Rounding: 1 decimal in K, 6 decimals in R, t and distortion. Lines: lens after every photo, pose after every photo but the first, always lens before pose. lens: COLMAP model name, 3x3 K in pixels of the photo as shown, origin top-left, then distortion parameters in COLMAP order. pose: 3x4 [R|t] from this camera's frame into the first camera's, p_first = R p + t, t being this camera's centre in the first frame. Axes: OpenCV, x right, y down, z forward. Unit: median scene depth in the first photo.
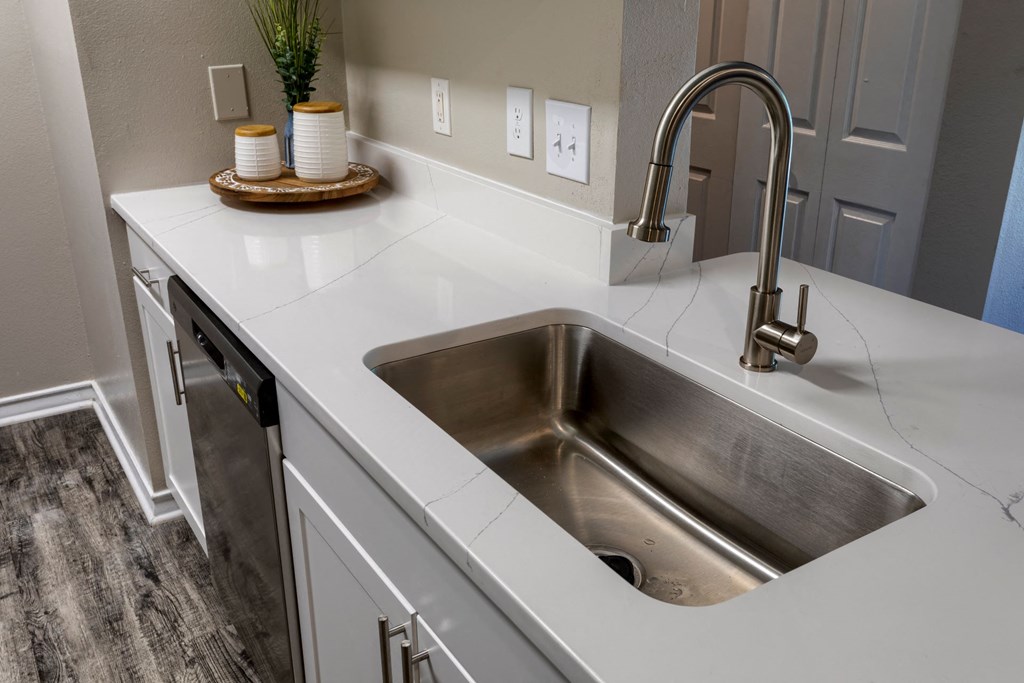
lens RADIAL K [[910.5, 0, 512.0], [0, 910.5, 341.5], [0, 0, 1]] dist [-0.004124, 0.015141]
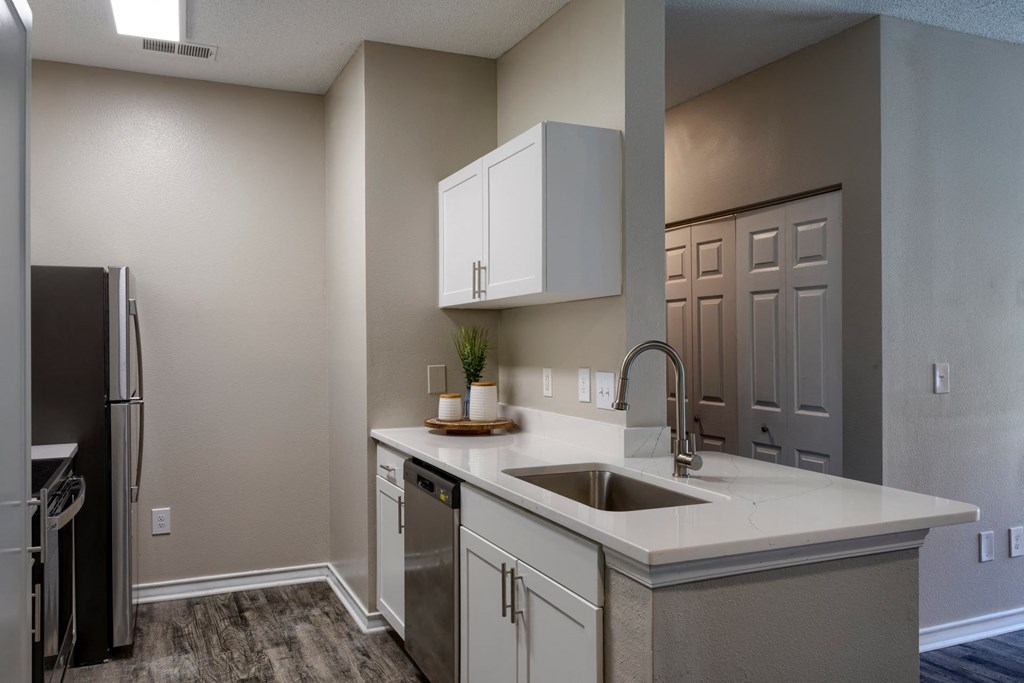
lens RADIAL K [[776.7, 0, 512.0], [0, 776.7, 341.5], [0, 0, 1]] dist [0.007346, 0.003986]
pose [[0.988533, -0.004574, -0.150934, 0.085445], [-0.051529, 0.929326, -0.365648, 0.236286], [0.141940, 0.369232, 0.918434, -0.484780]]
